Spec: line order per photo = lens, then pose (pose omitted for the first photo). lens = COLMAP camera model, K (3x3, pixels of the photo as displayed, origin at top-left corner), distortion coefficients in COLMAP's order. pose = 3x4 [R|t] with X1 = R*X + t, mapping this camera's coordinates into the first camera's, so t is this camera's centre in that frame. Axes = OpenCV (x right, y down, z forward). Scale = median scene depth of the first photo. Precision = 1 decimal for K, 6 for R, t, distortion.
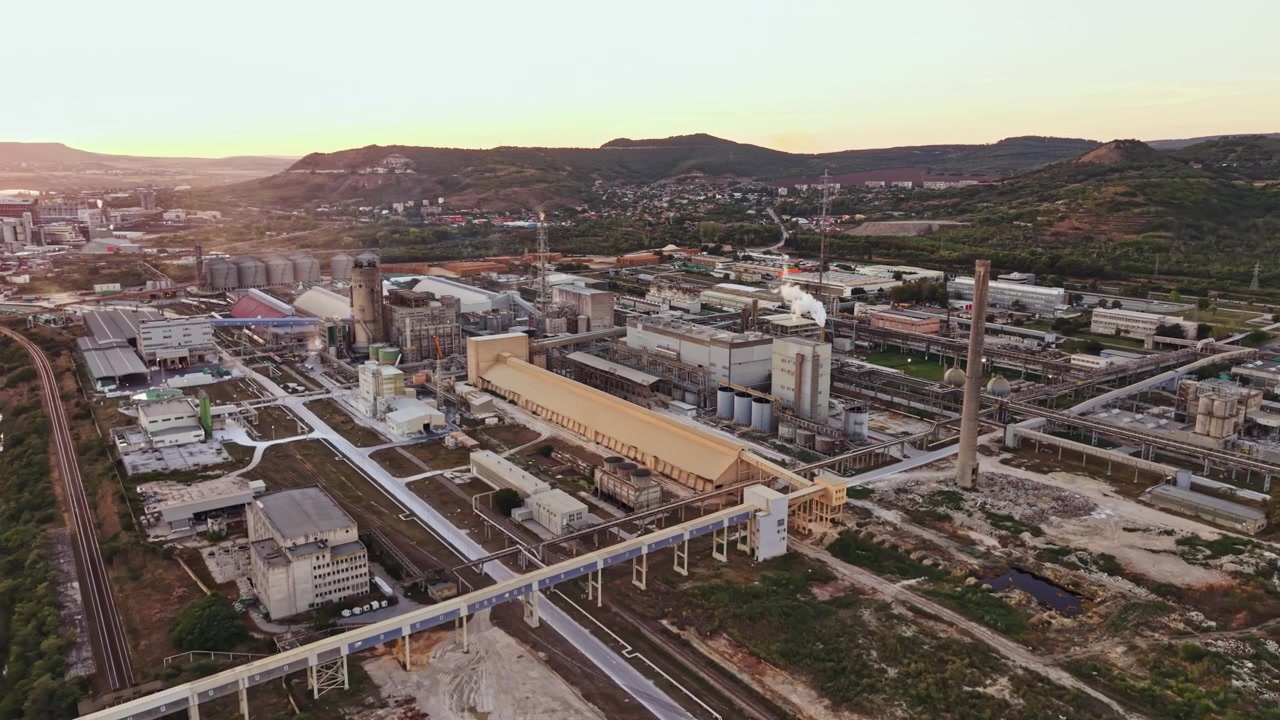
lens RADIAL K [[918.6, 0, 640.0], [0, 918.6, 360.0], [0, 0, 1]] dist [0.044288, -0.053422]
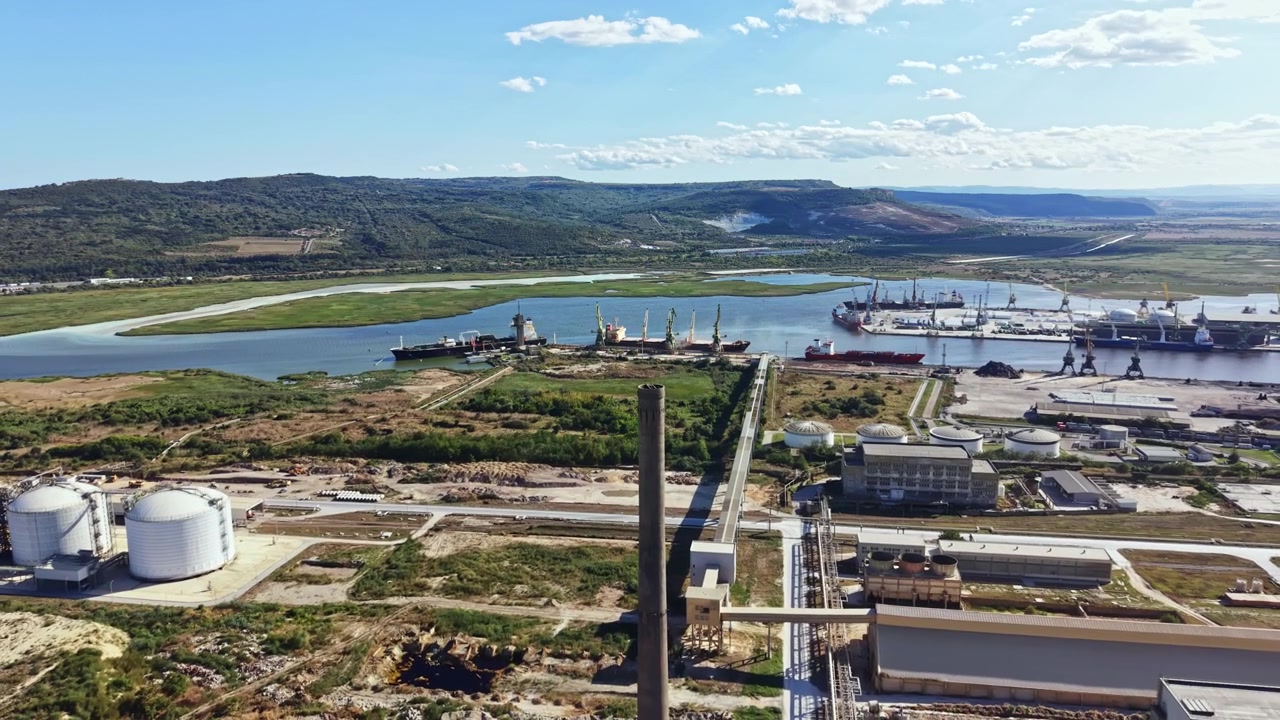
lens RADIAL K [[916.4, 0, 640.0], [0, 916.4, 360.0], [0, 0, 1]] dist [0.094063, -0.177105]
pose [[-0.697914, 0.128678, -0.704527, 0.788841], [-0.143304, 0.938741, 0.313416, -0.303687], [0.701698, 0.319699, -0.636720, 1.422354]]
